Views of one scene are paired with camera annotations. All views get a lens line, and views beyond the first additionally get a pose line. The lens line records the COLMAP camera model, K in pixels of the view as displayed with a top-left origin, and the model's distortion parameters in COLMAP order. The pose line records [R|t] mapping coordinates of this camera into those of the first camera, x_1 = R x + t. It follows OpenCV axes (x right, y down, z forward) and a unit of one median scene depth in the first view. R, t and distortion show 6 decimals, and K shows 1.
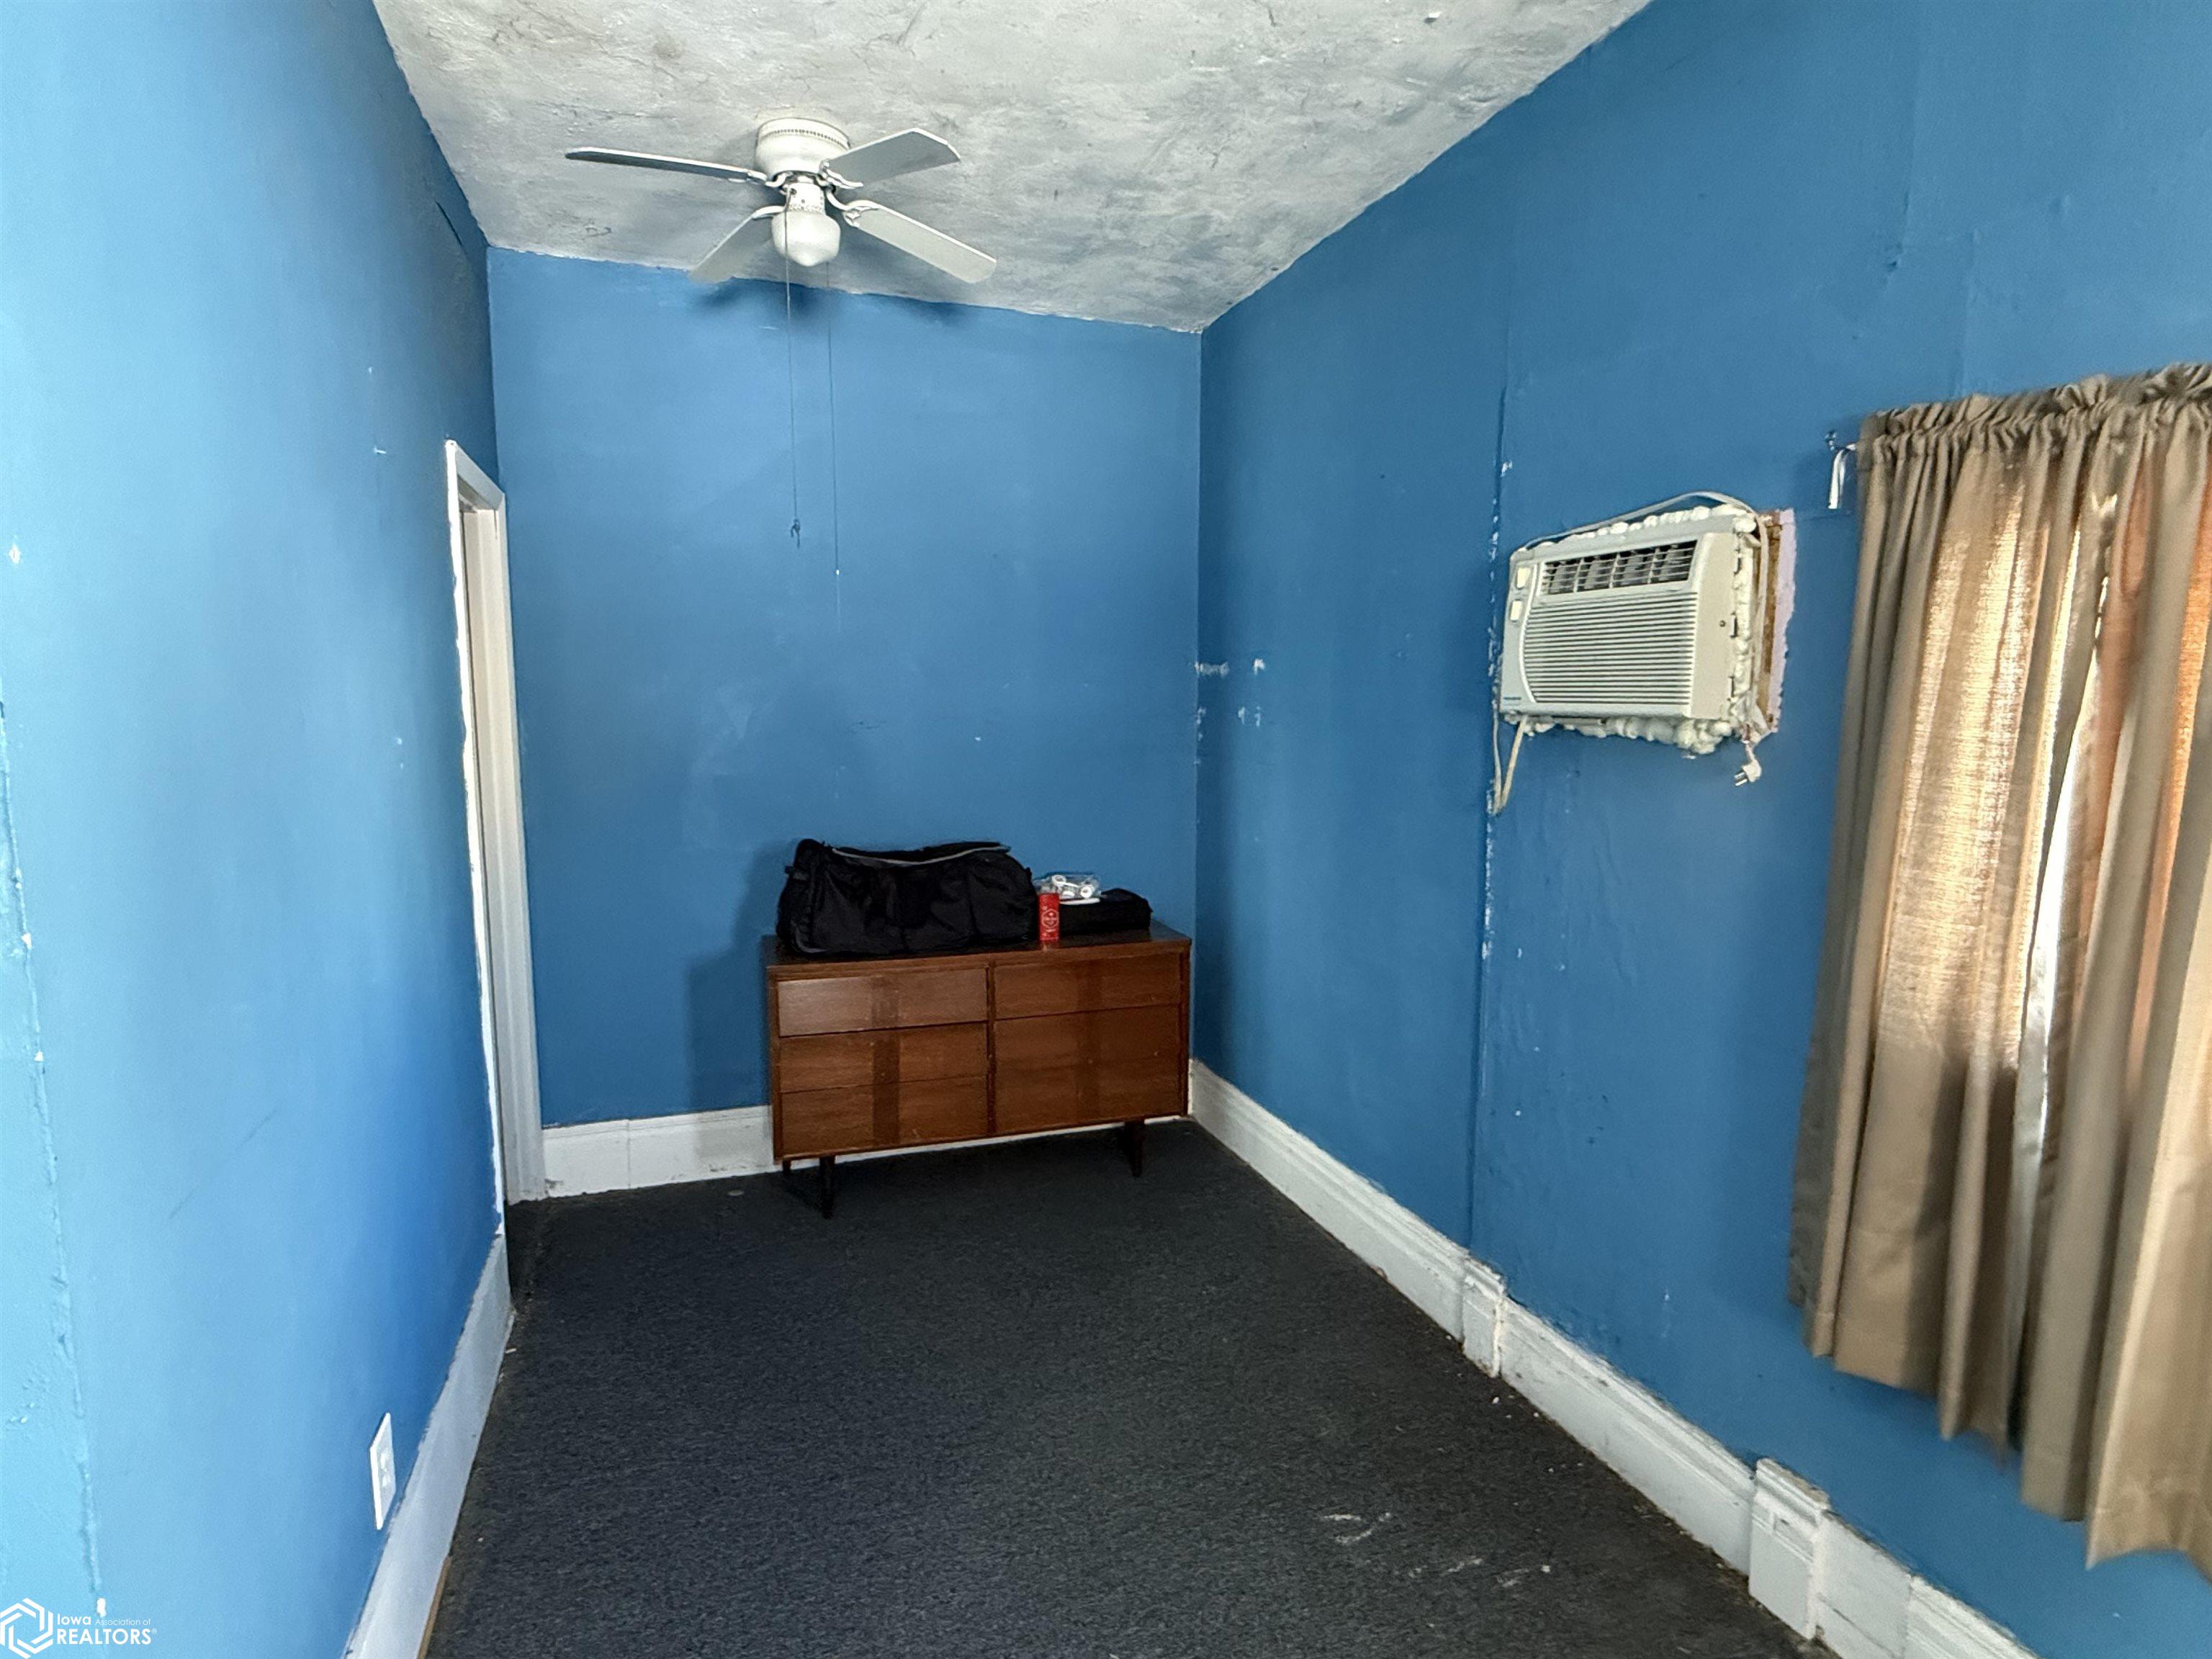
lens RADIAL K [[1145.6, 0, 1106.0], [0, 1145.6, 829.5], [0, 0, 1]] dist [-0.004219, -0.000273]
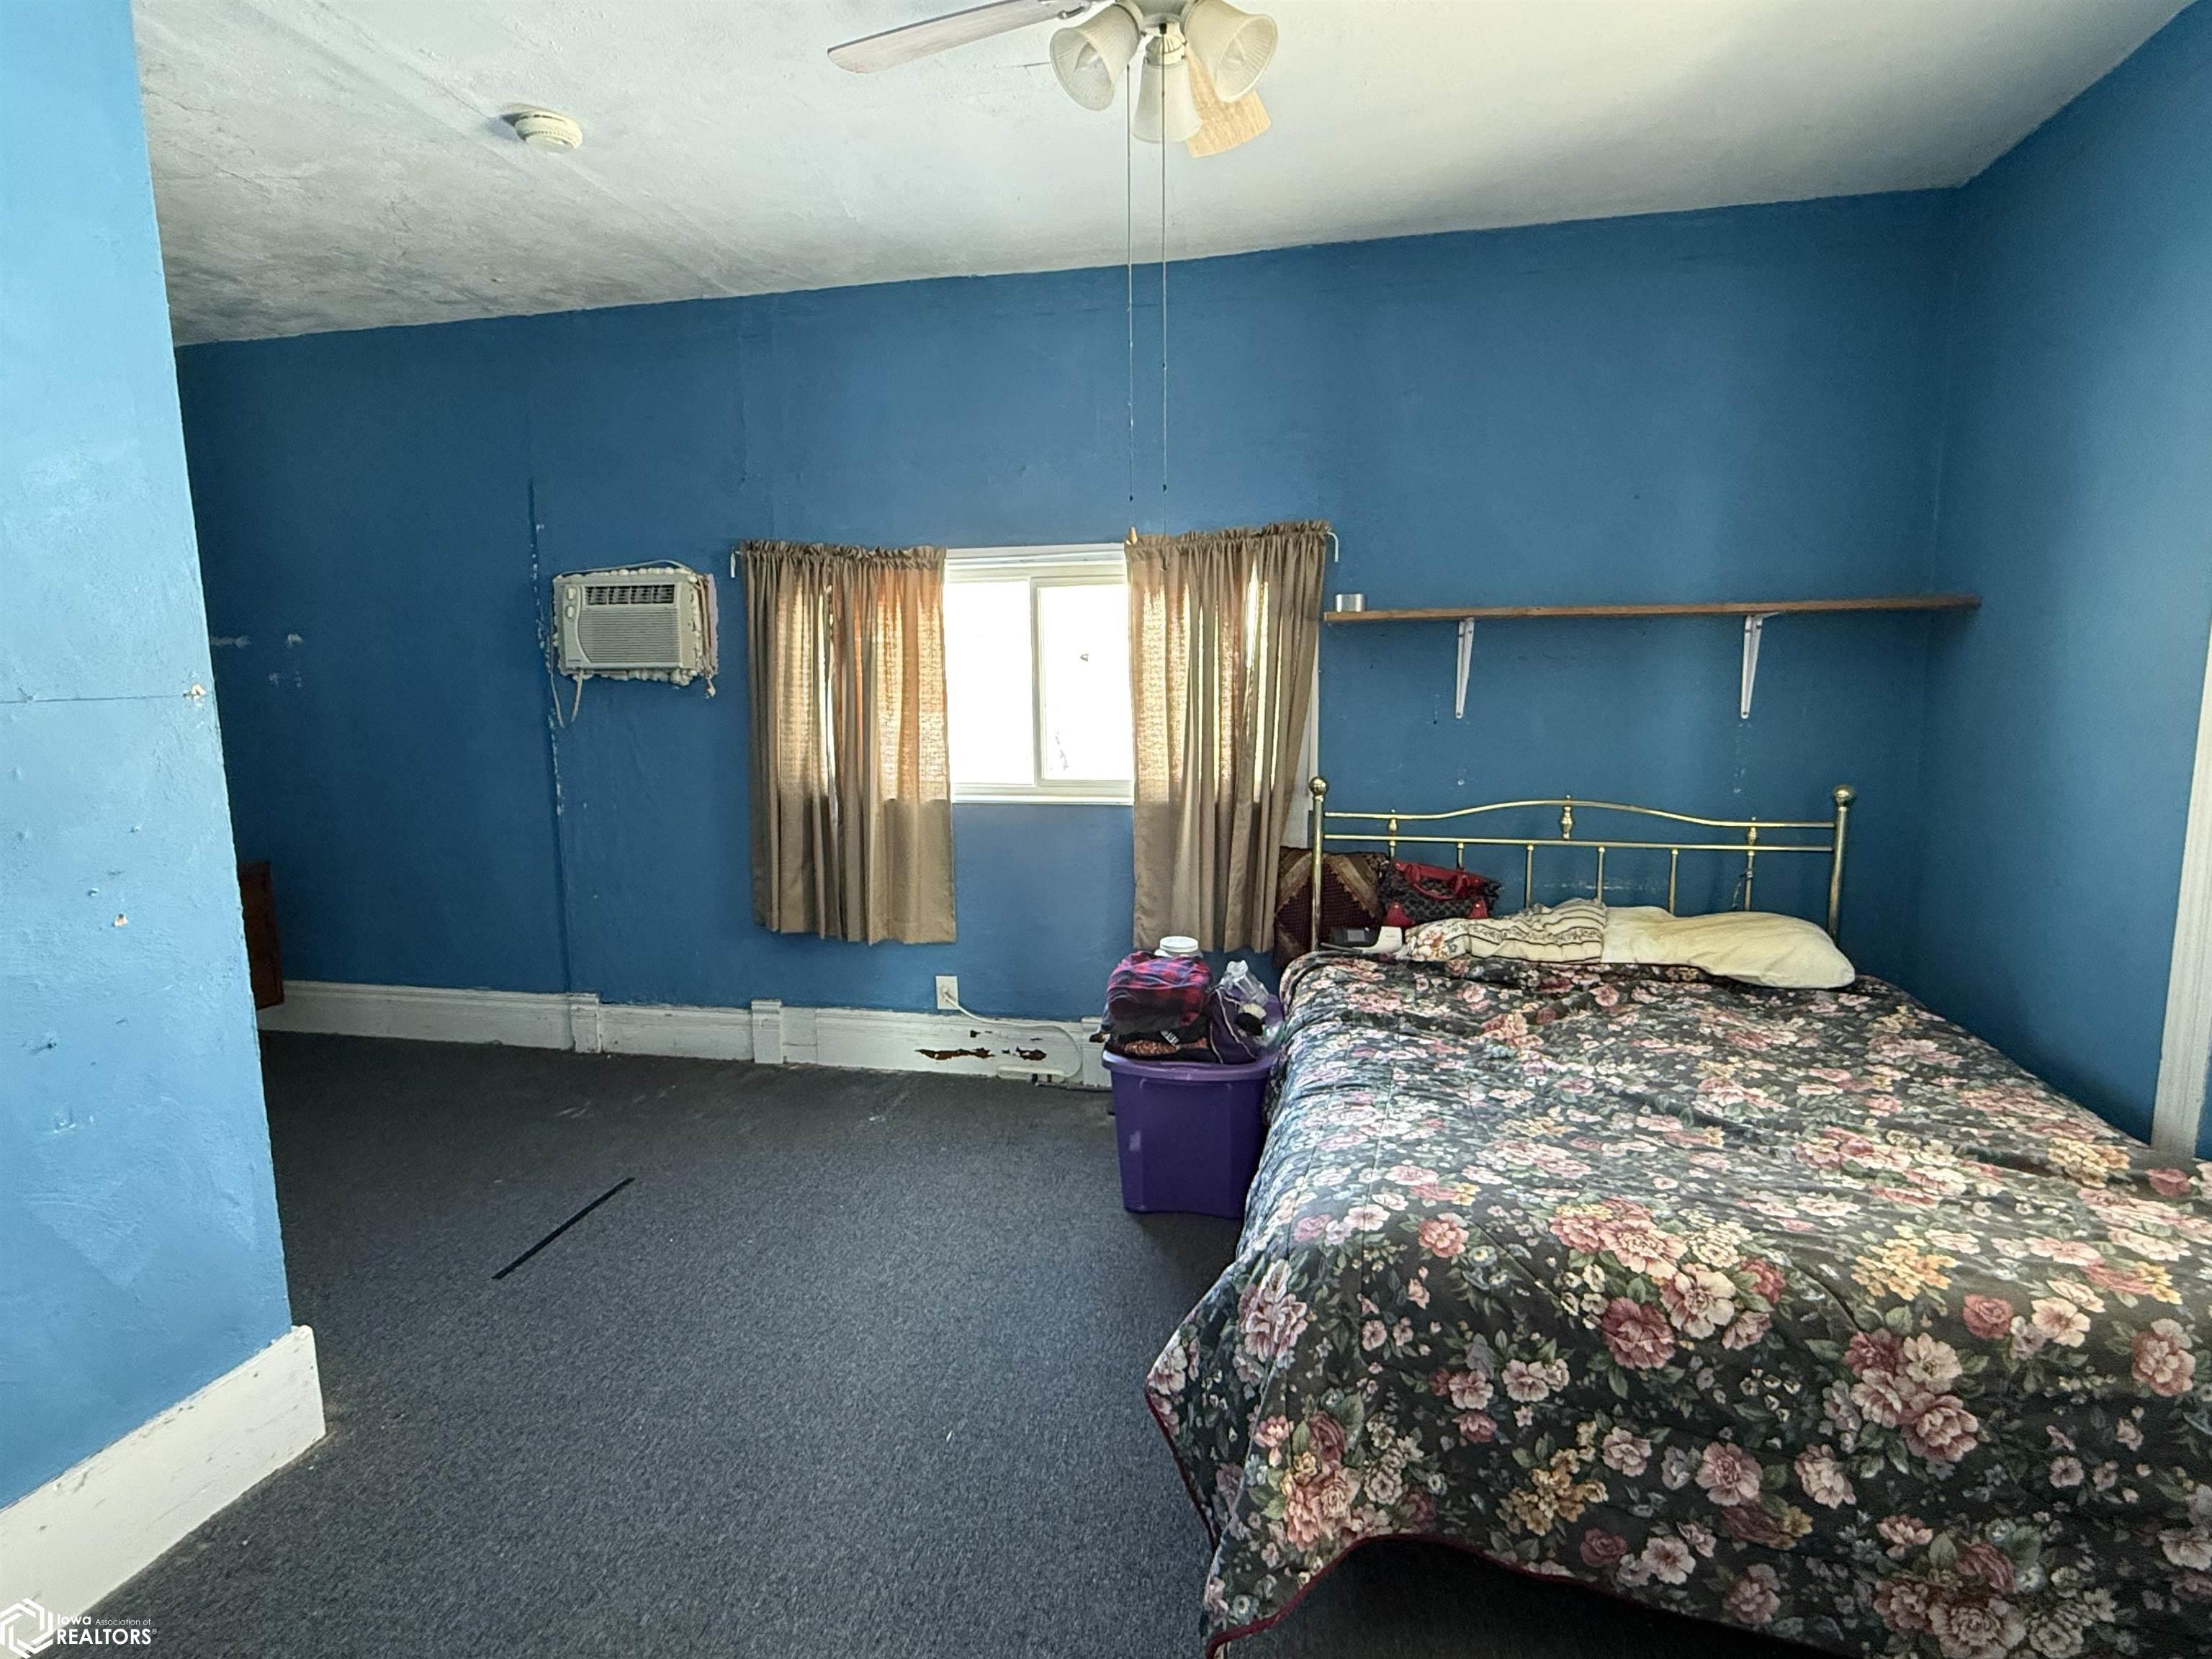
lens RADIAL K [[1145.6, 0, 1106.0], [0, 1145.6, 829.5], [0, 0, 1]] dist [-0.004219, -0.000273]
pose [[0.523586, -0.122290, 0.843151, -0.906711], [0.107997, 0.991188, 0.076697, 0.122286], [-0.845100, 0.050901, 0.532179, -0.786415]]
